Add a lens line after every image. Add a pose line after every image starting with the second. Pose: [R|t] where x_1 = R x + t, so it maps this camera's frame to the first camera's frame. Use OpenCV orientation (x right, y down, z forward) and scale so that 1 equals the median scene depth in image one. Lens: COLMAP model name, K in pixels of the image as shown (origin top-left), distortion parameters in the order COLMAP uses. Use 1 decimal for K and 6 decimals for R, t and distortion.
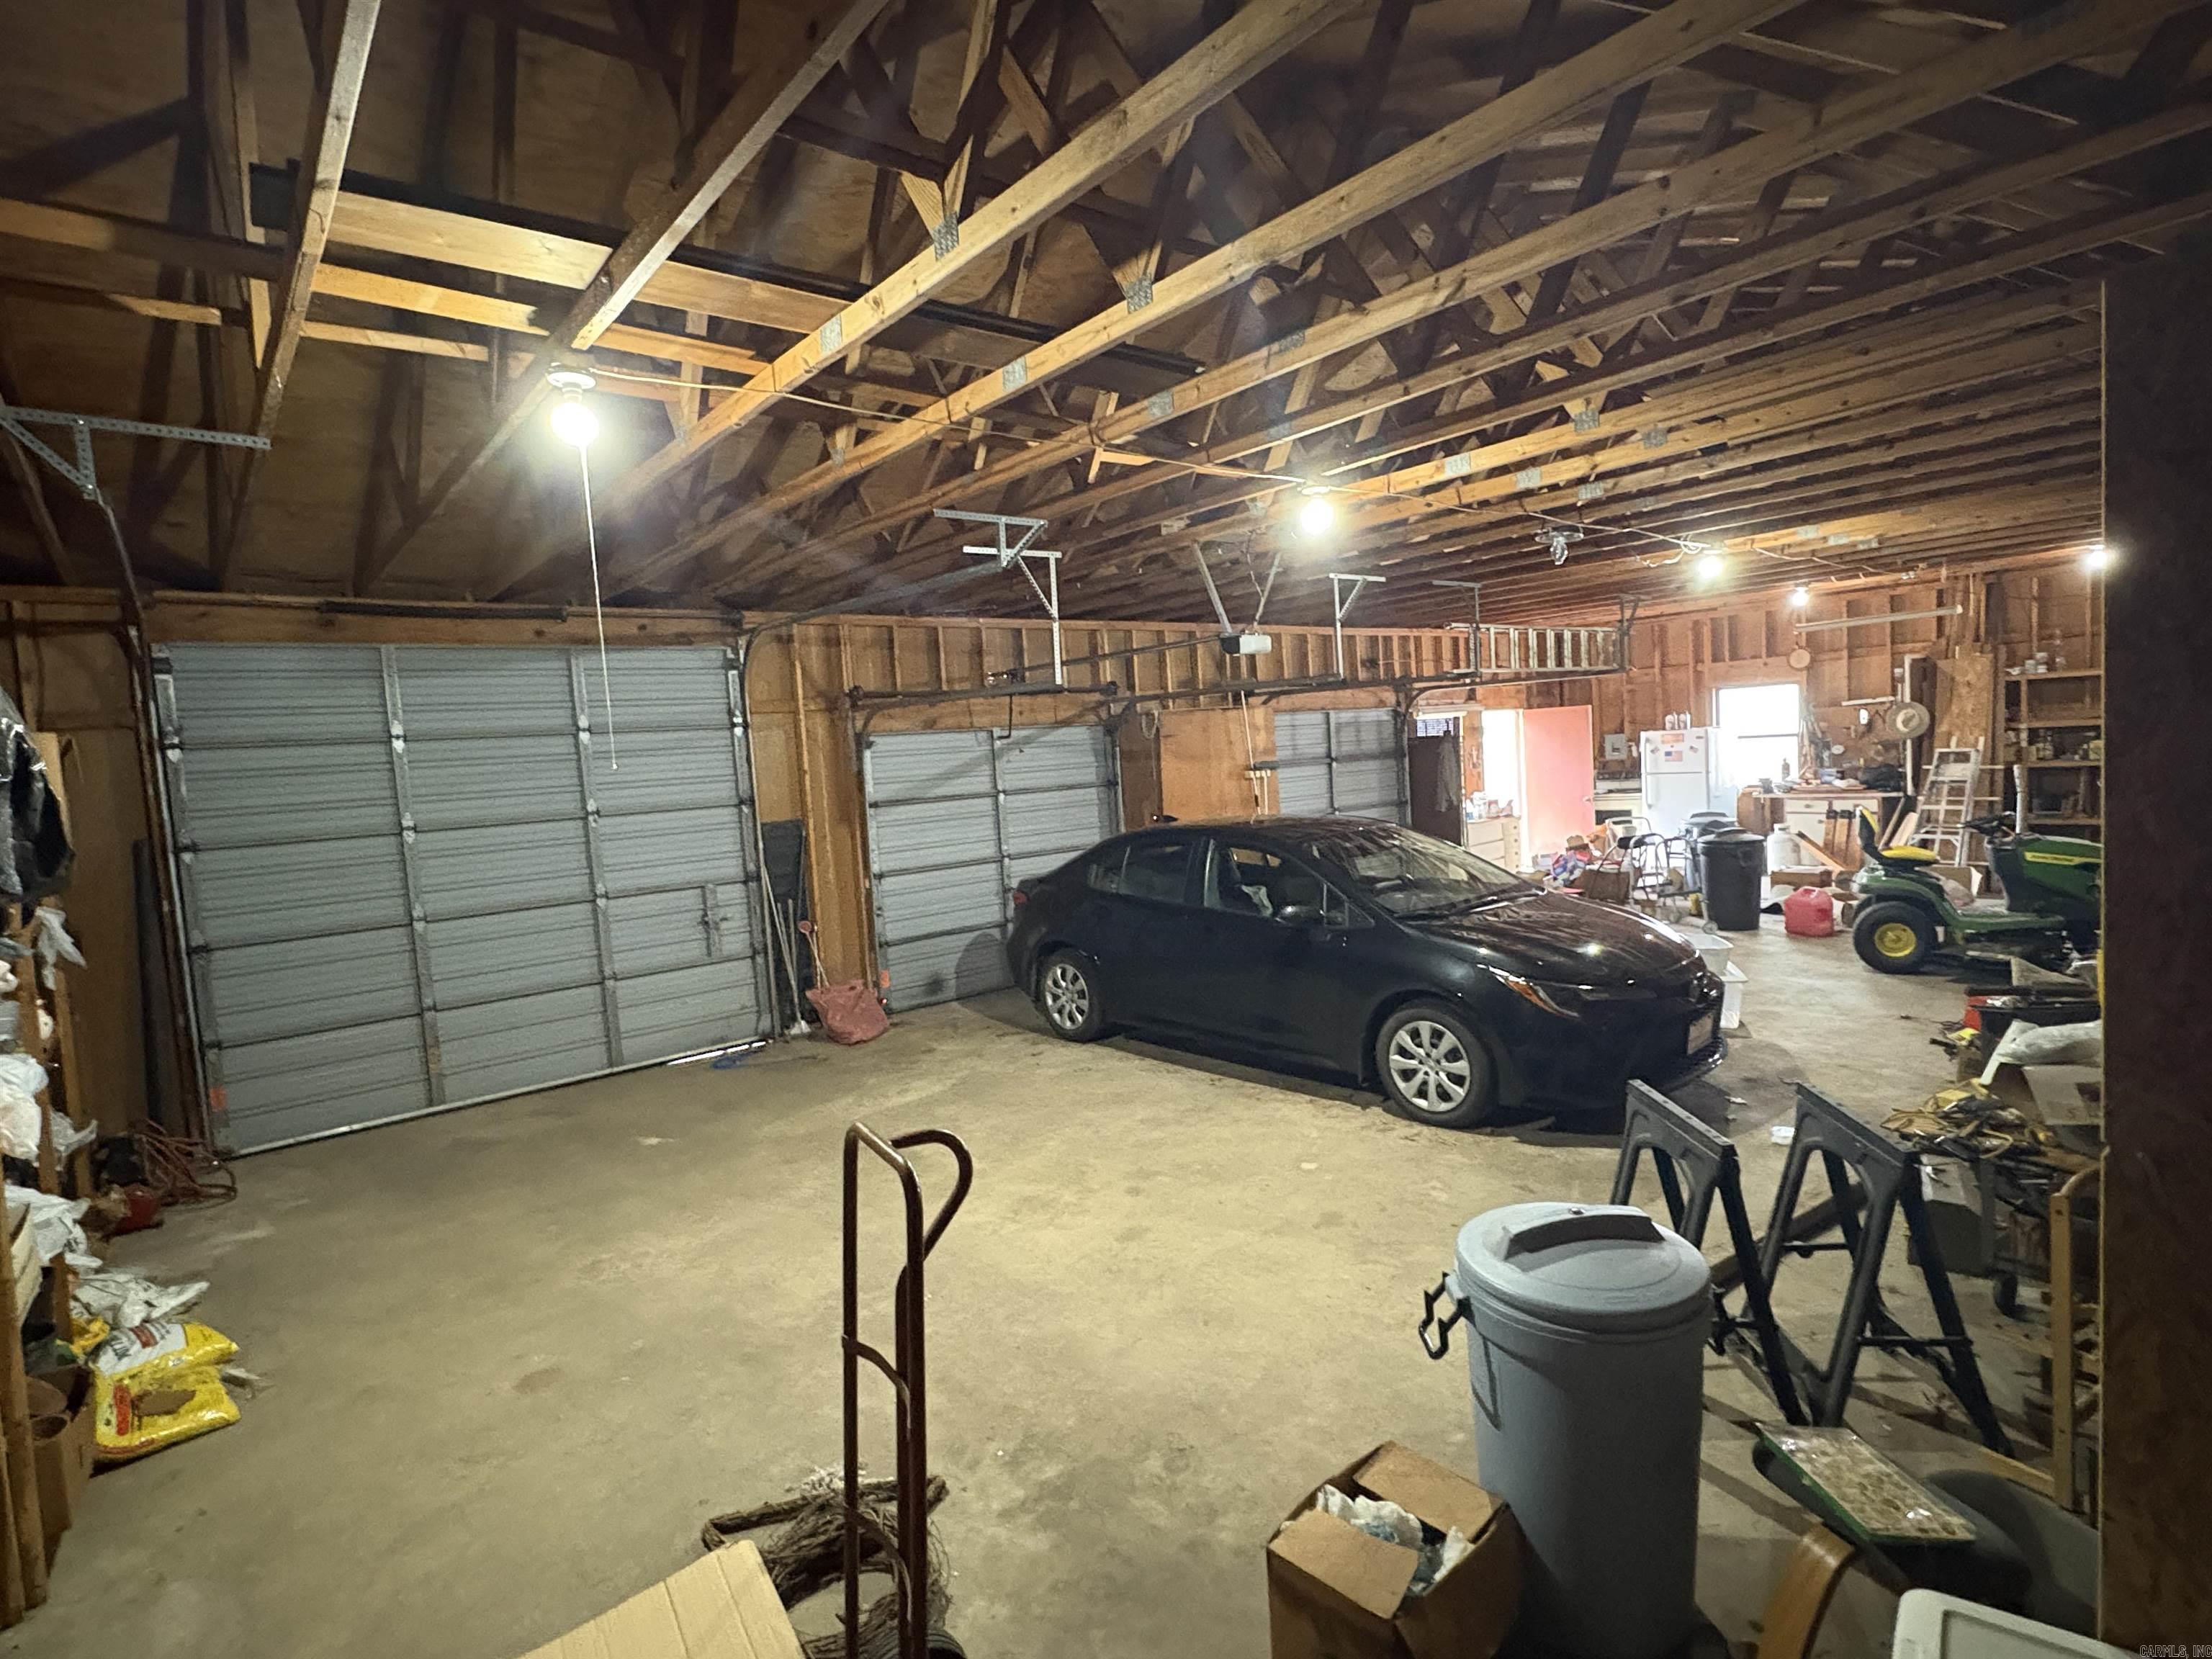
lens RADIAL K [[1111.6, 0, 1106.0], [0, 1111.6, 829.5], [0, 0, 1]] dist [0.000826, 0.000032]
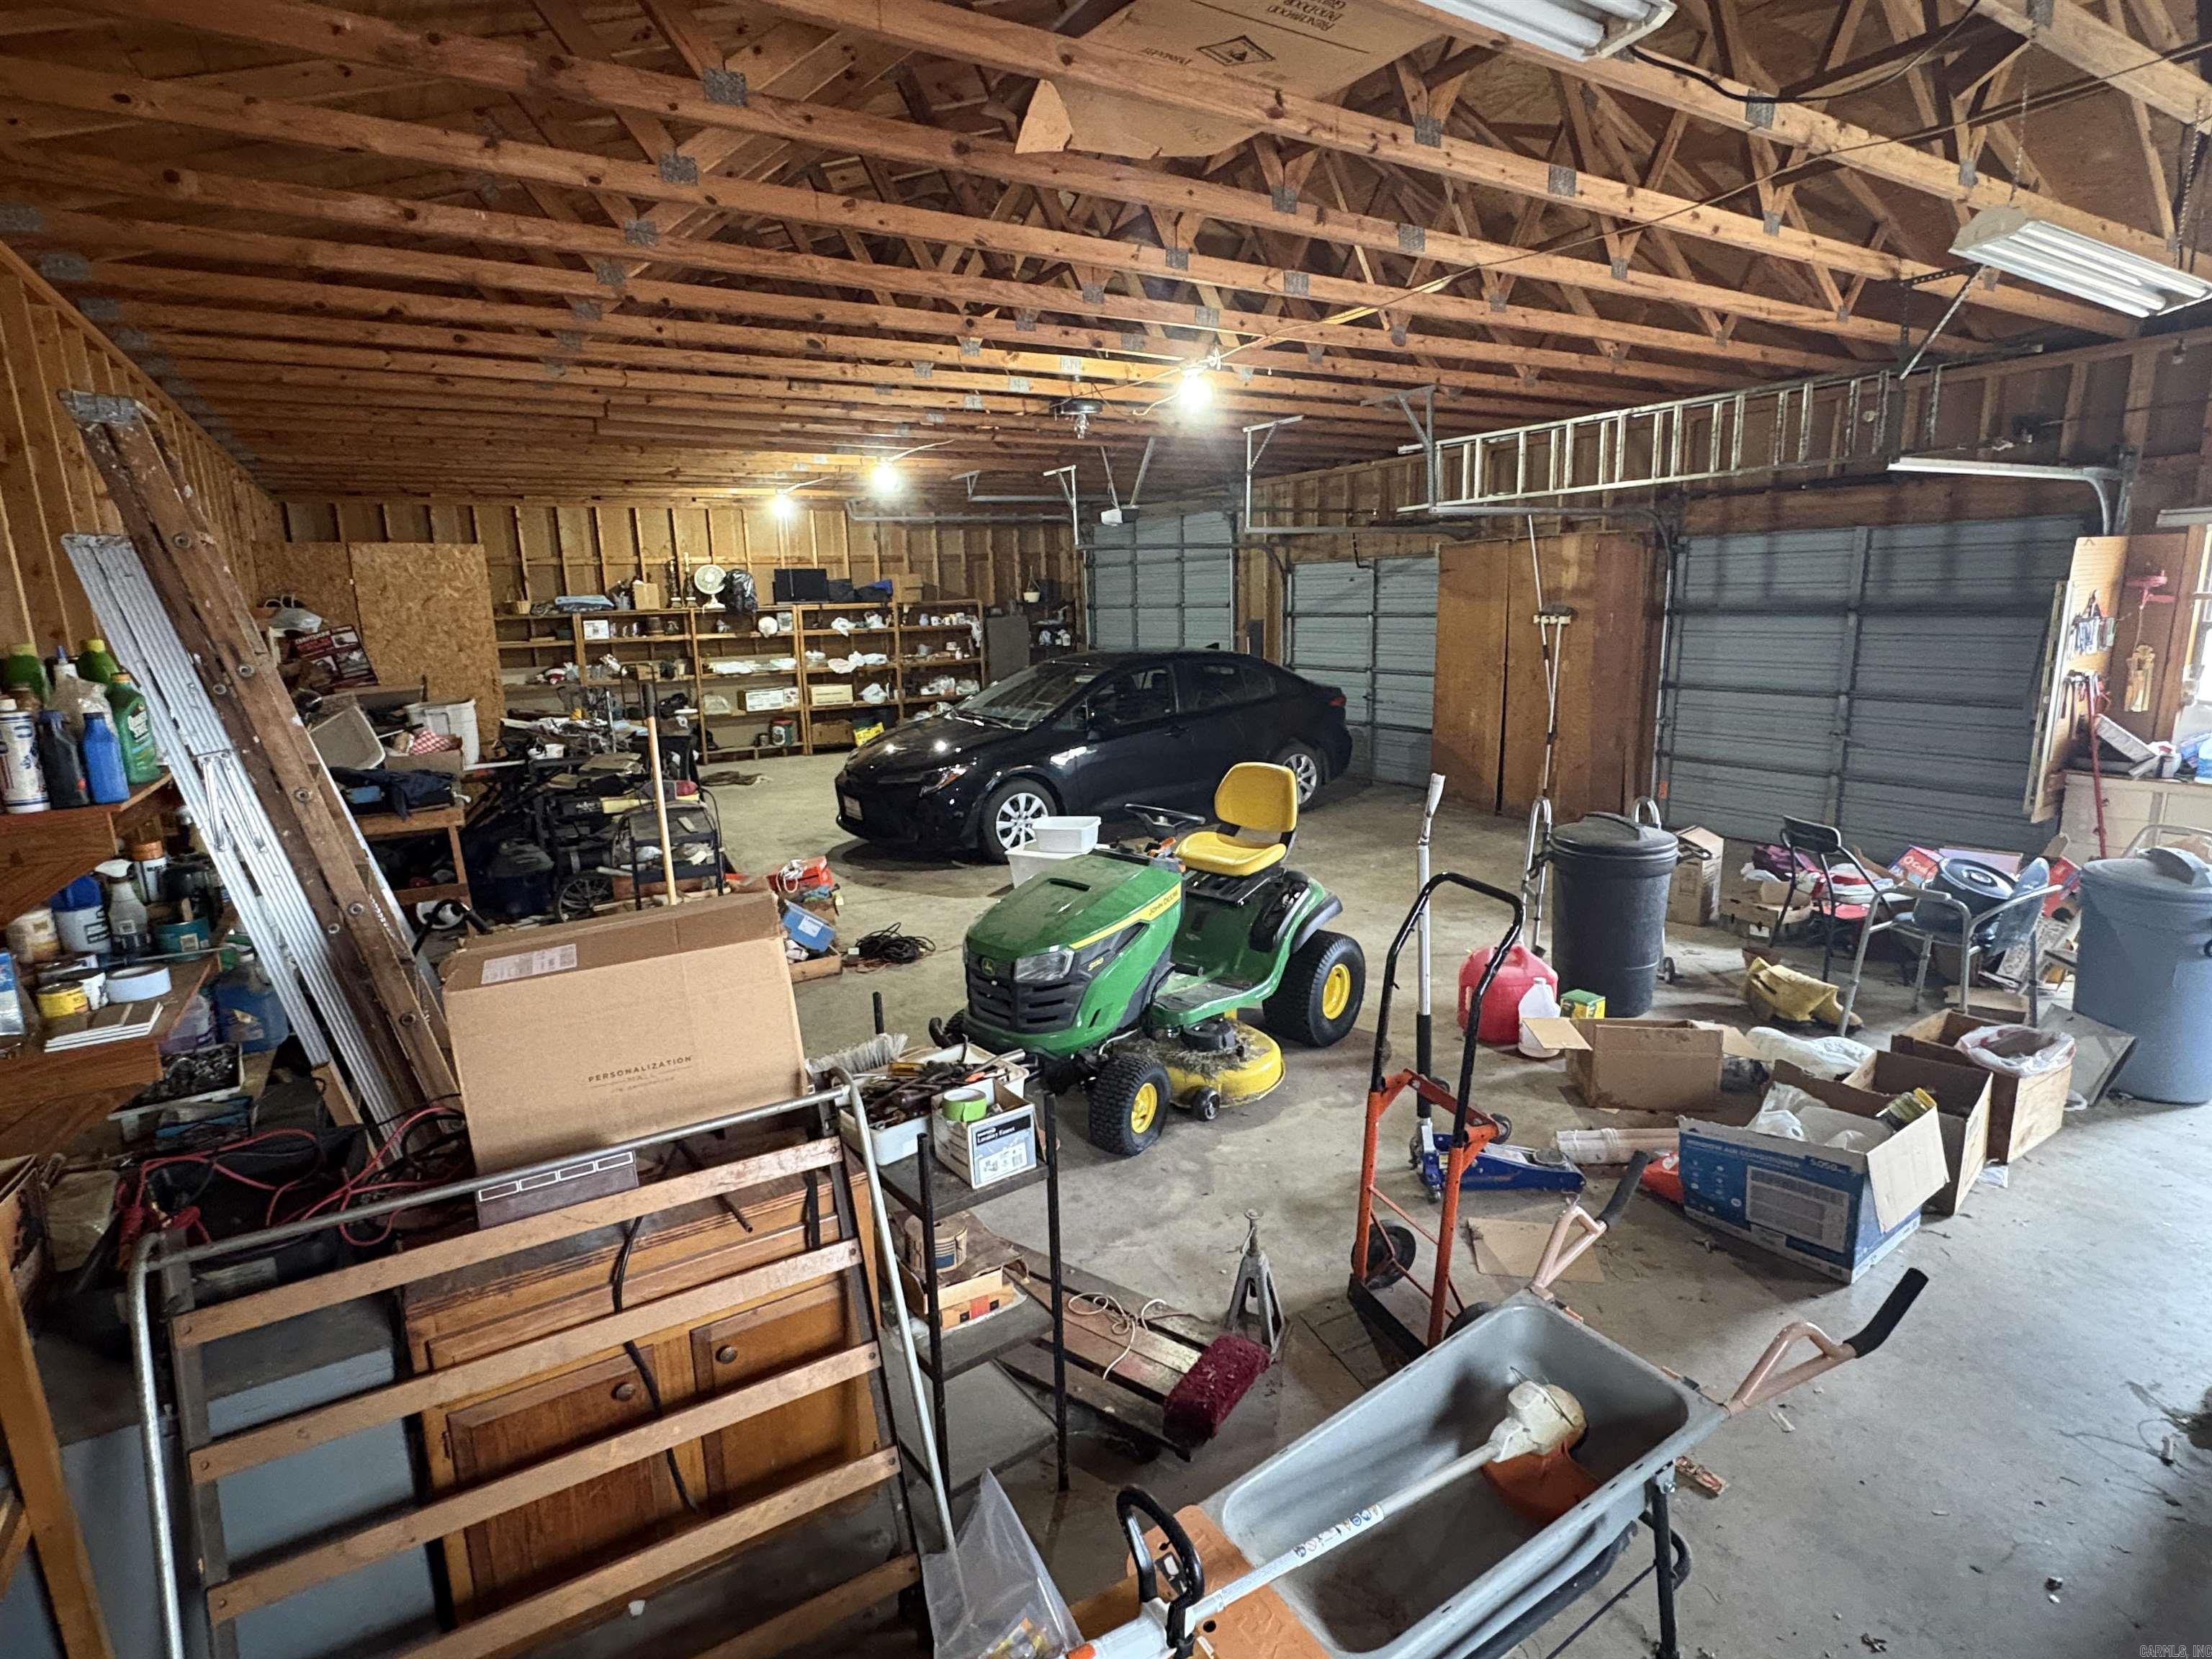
lens RADIAL K [[1111.6, 0, 1106.0], [0, 1111.6, 829.5], [0, 0, 1]] dist [0.000826, 0.000032]
pose [[-0.135685, 0.272027, -0.952676, 1.305838], [-0.025943, 0.960263, 0.277888, -0.152327], [0.990412, 0.062420, -0.123236, 1.014150]]
